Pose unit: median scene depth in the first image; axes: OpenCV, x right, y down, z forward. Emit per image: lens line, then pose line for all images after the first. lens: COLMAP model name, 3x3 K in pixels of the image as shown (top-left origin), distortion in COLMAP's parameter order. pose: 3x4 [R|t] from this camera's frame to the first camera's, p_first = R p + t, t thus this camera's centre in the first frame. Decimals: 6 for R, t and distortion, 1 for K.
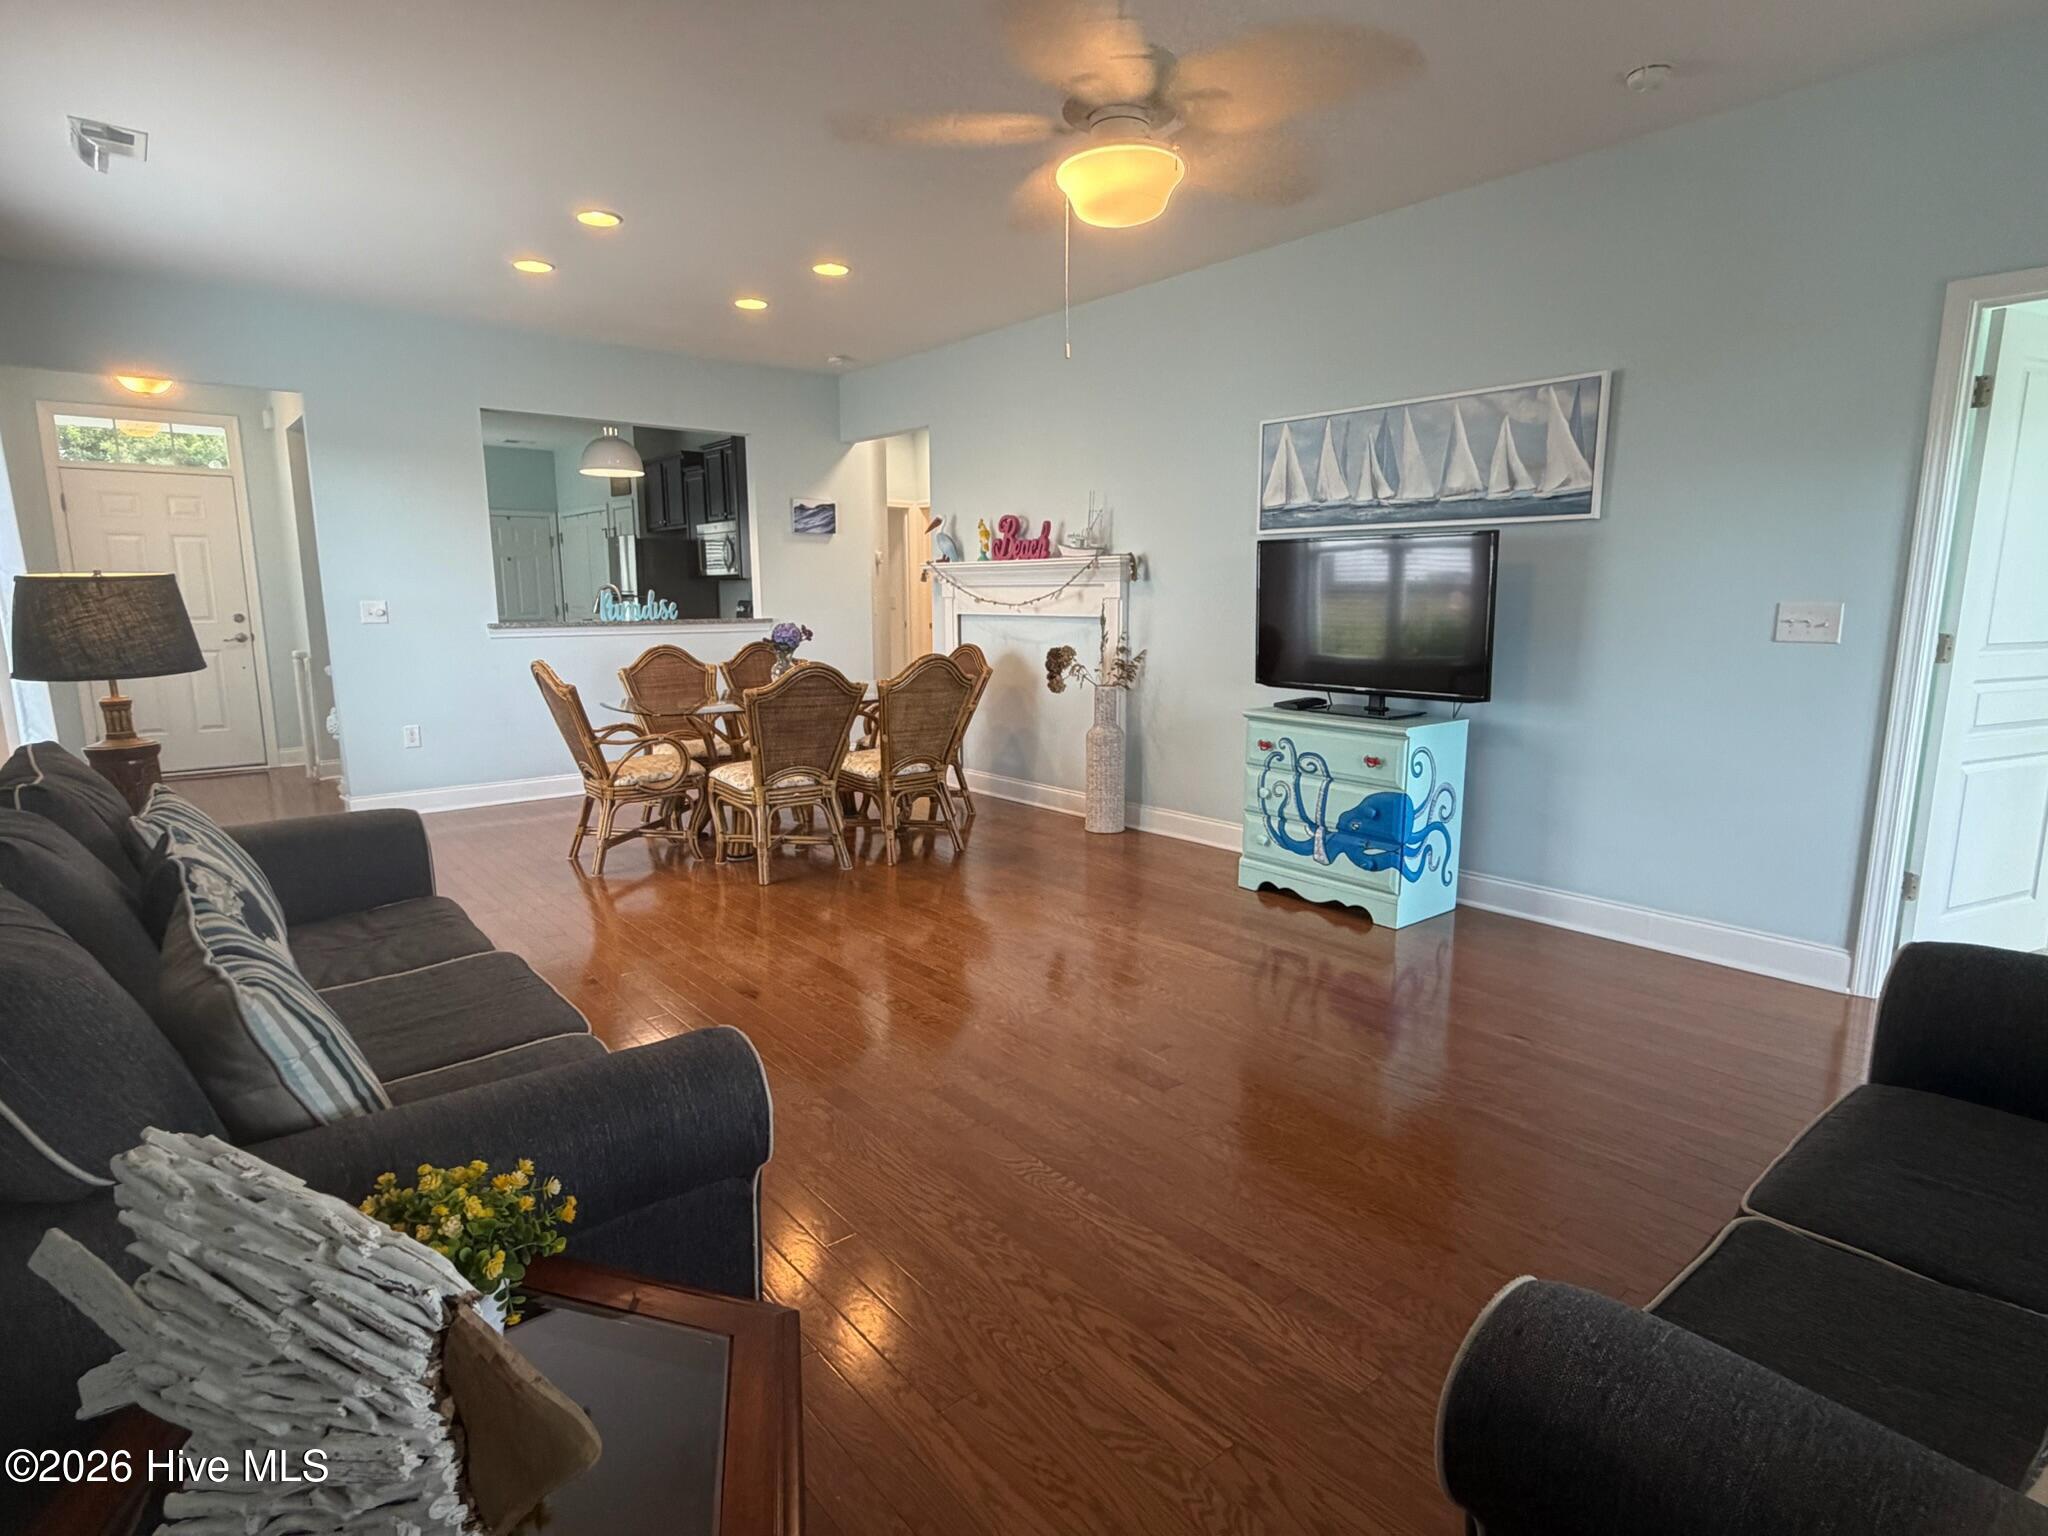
lens RADIAL K [[1116.1, 0, 1016.2], [0, 1116.1, 778.6], [0, 0, 1]] dist [0.001853, 0.000137]
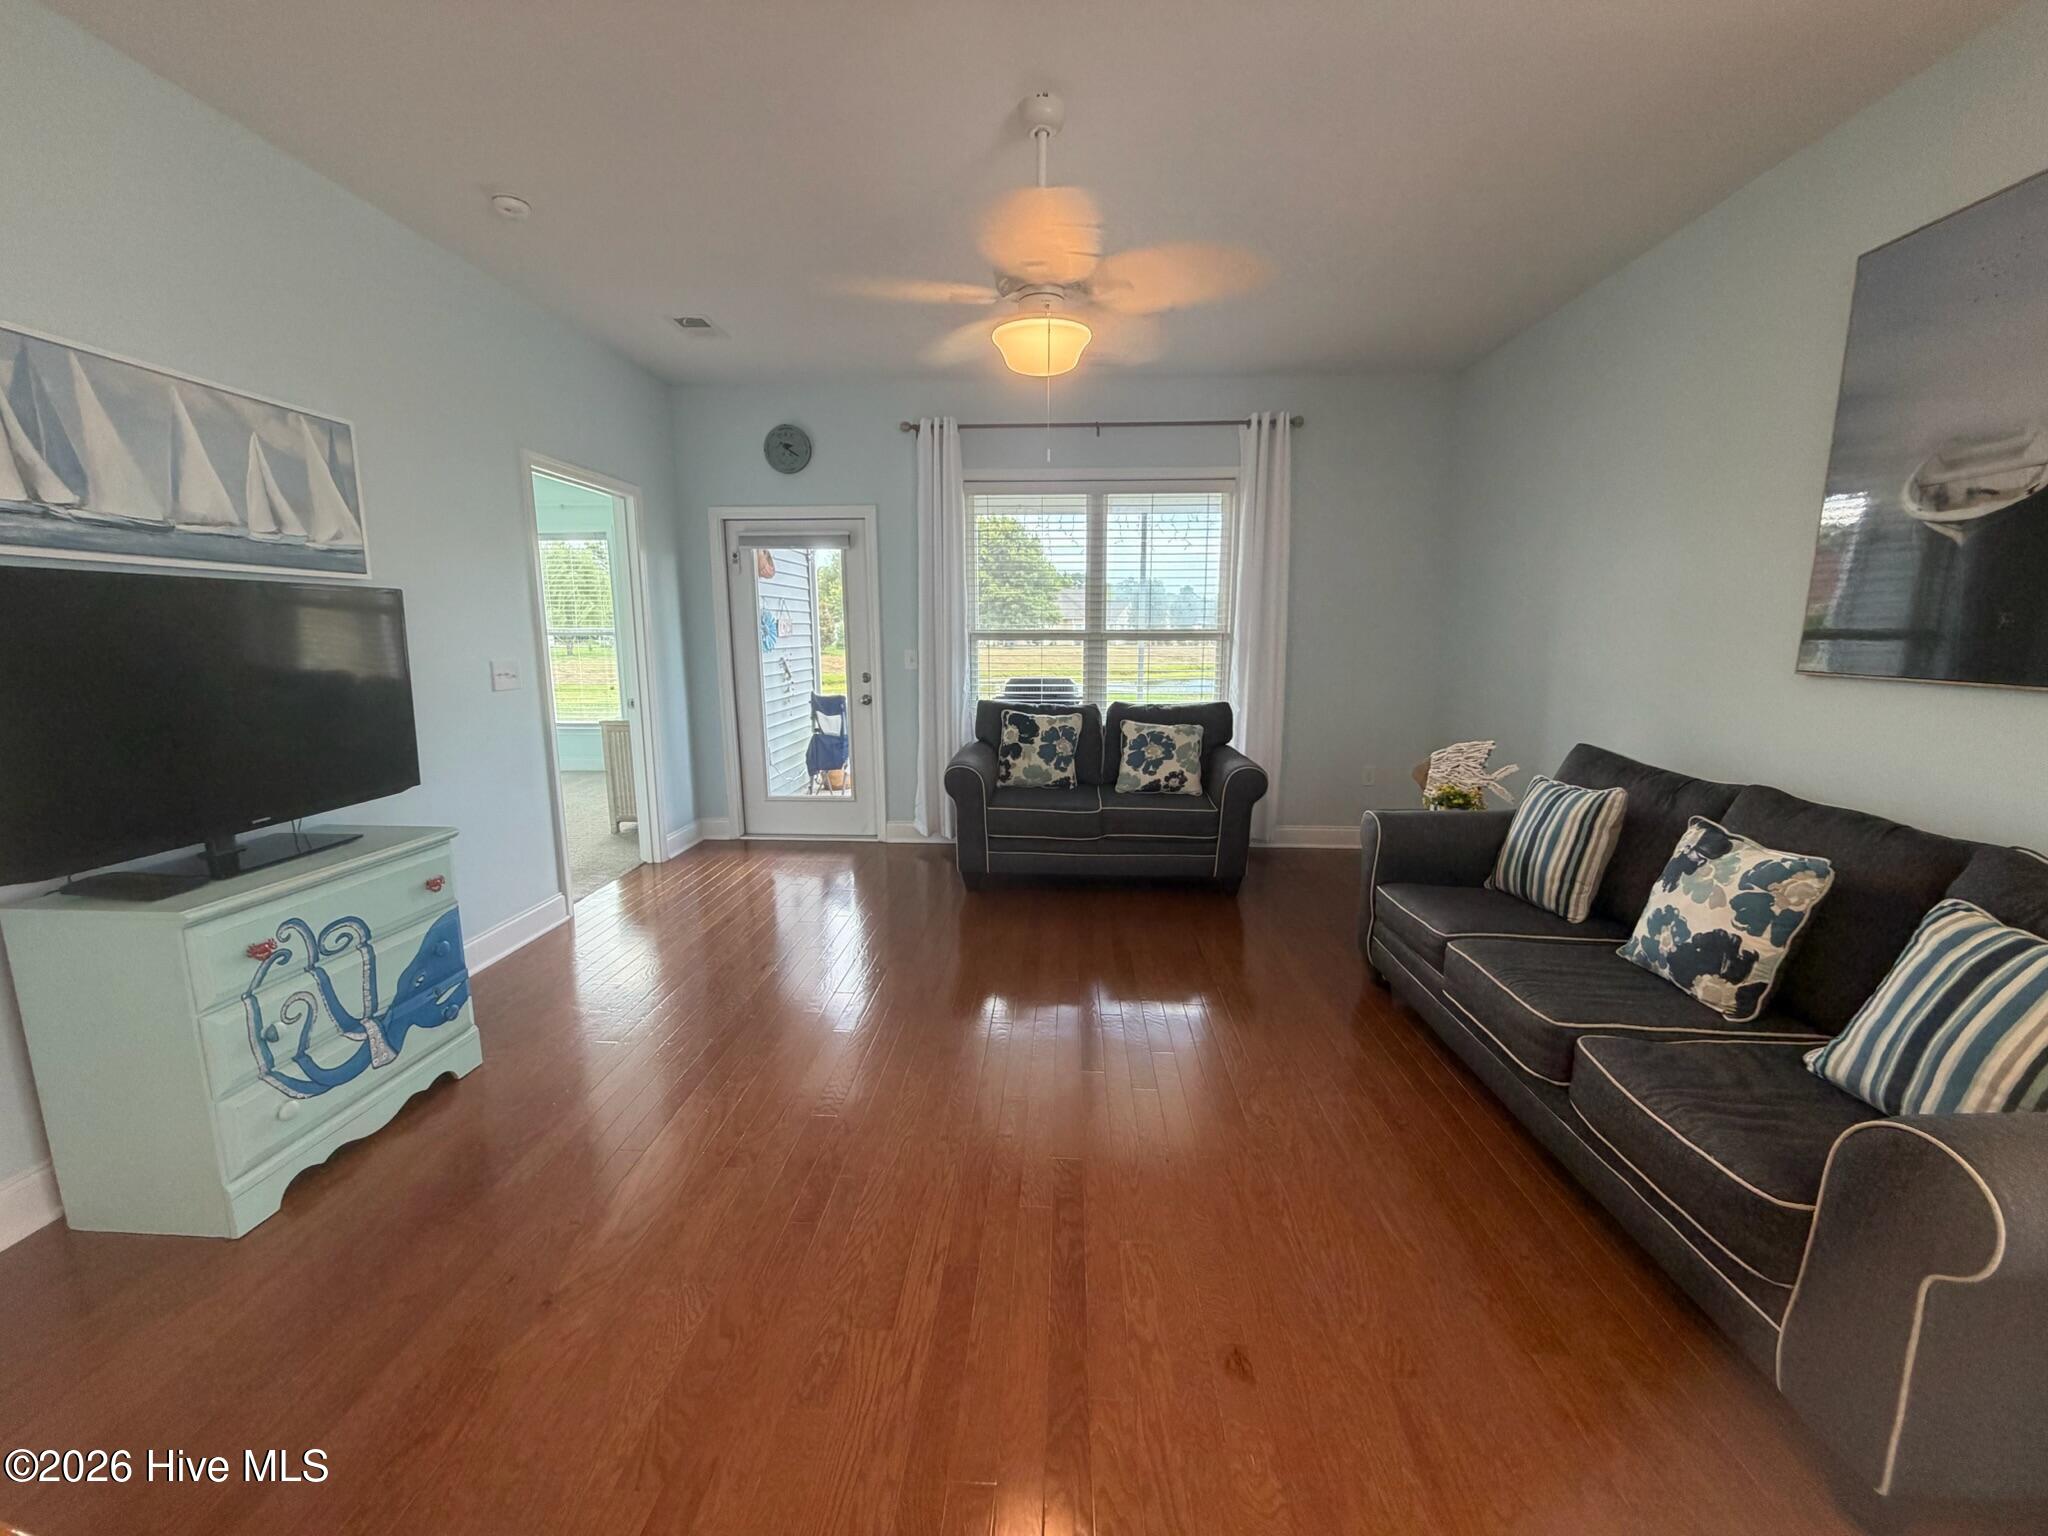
lens RADIAL K [[816.9, 0, 1018.6], [0, 816.9, 769.2], [0, 0, 1]] dist [-0.001392, -0.000002]
pose [[-0.748395, -0.111586, 0.653800, -0.315384], [0.111764, 0.950433, 0.290147, -0.193252], [-0.653769, 0.290216, -0.698828, 1.029638]]
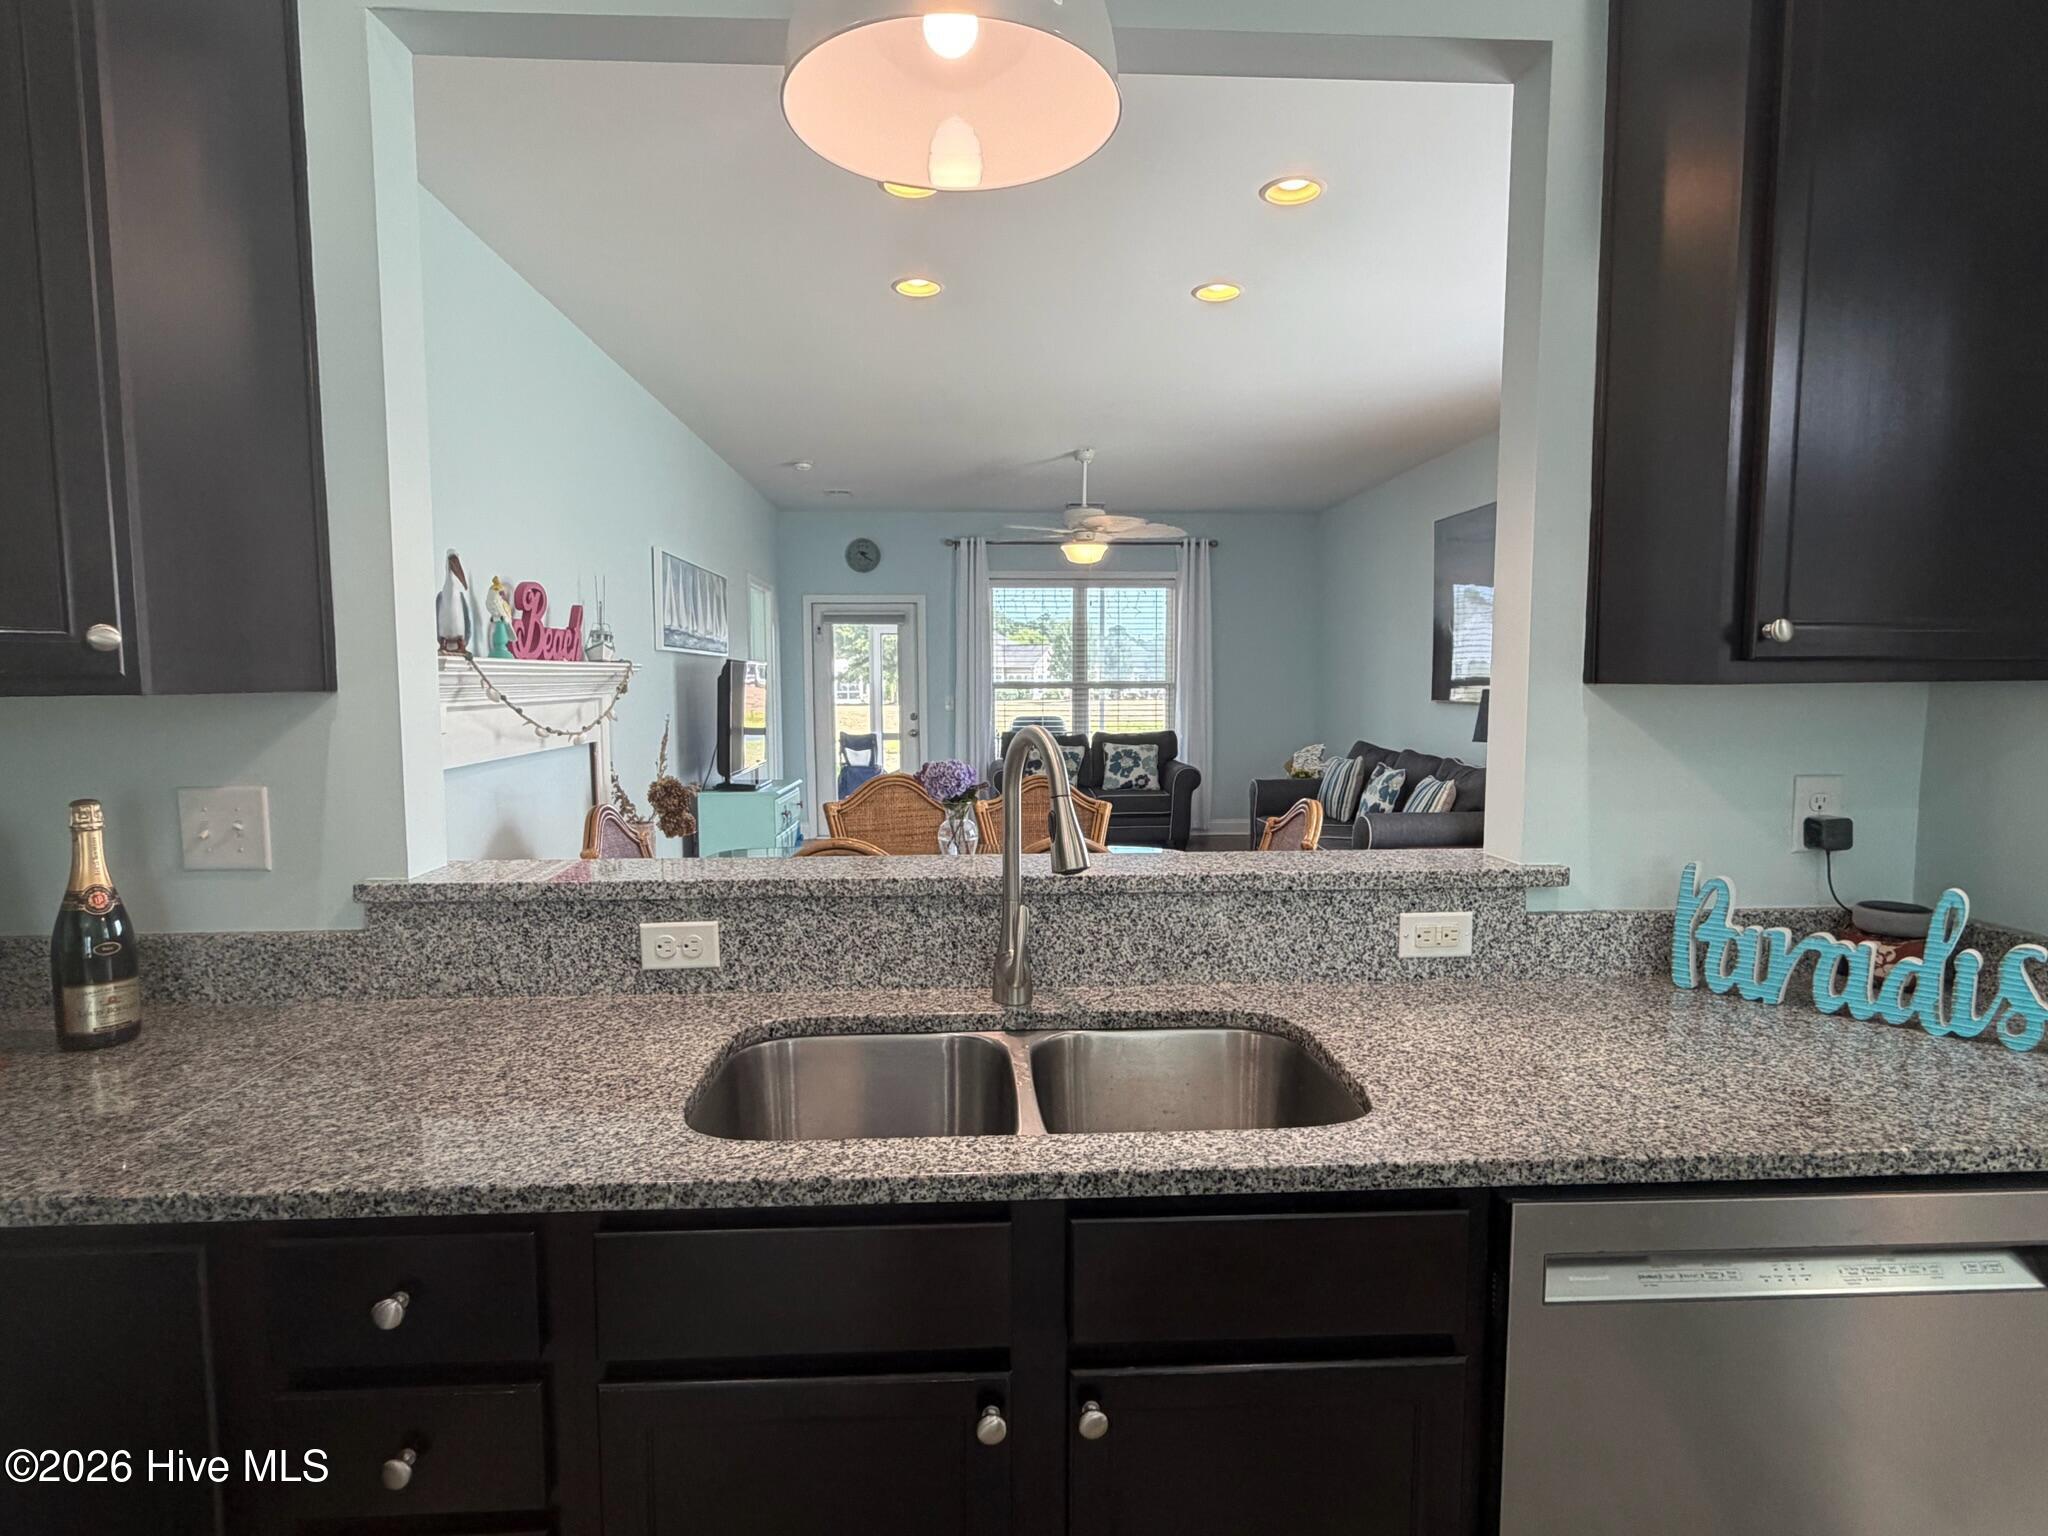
lens RADIAL K [[1116.1, 0, 1016.2], [0, 1116.1, 778.6], [0, 0, 1]] dist [0.001853, 0.000137]
pose [[-0.819593, -0.048532, 0.570888, -0.776388], [0.098602, 0.969592, 0.223985, -0.350828], [-0.564398, 0.239867, -0.789885, 1.935007]]
